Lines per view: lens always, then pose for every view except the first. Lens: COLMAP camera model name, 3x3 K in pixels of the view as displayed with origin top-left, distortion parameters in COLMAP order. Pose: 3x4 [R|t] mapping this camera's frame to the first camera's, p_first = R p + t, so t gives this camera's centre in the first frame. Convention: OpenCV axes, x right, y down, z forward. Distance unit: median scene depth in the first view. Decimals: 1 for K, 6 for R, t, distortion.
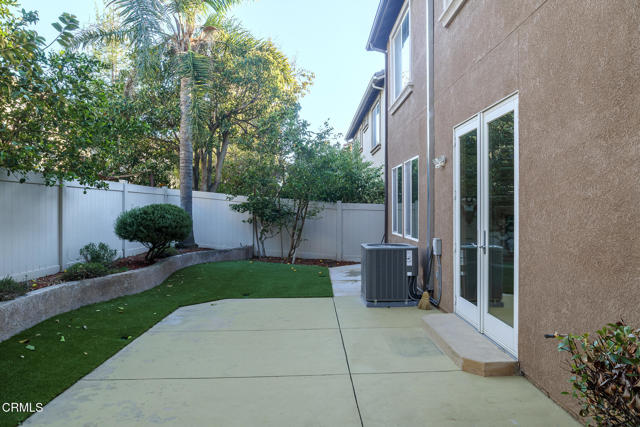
lens RADIAL K [[431.7, 0, 320.7], [0, 431.7, 211.5], [0, 0, 1]] dist [-0.020852, -0.002152]
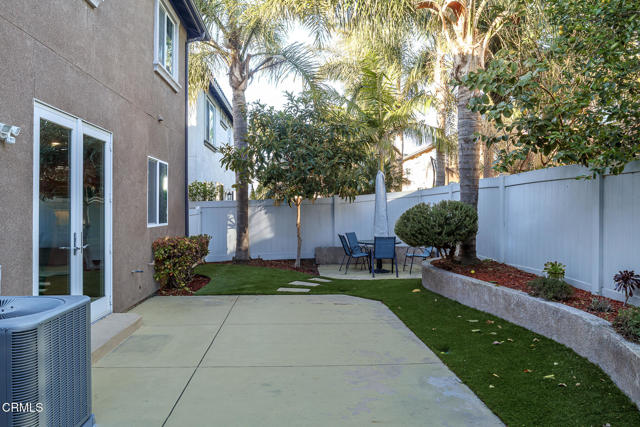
lens RADIAL K [[431.7, 0, 319.3], [0, 431.7, 212.2], [0, 0, 1]] dist [-0.020852, -0.002152]
pose [[-0.998527, 0.002151, -0.054222, -0.155685], [0.001314, 0.999880, 0.015462, -0.020506], [0.054248, 0.015368, -0.998409, 2.143266]]
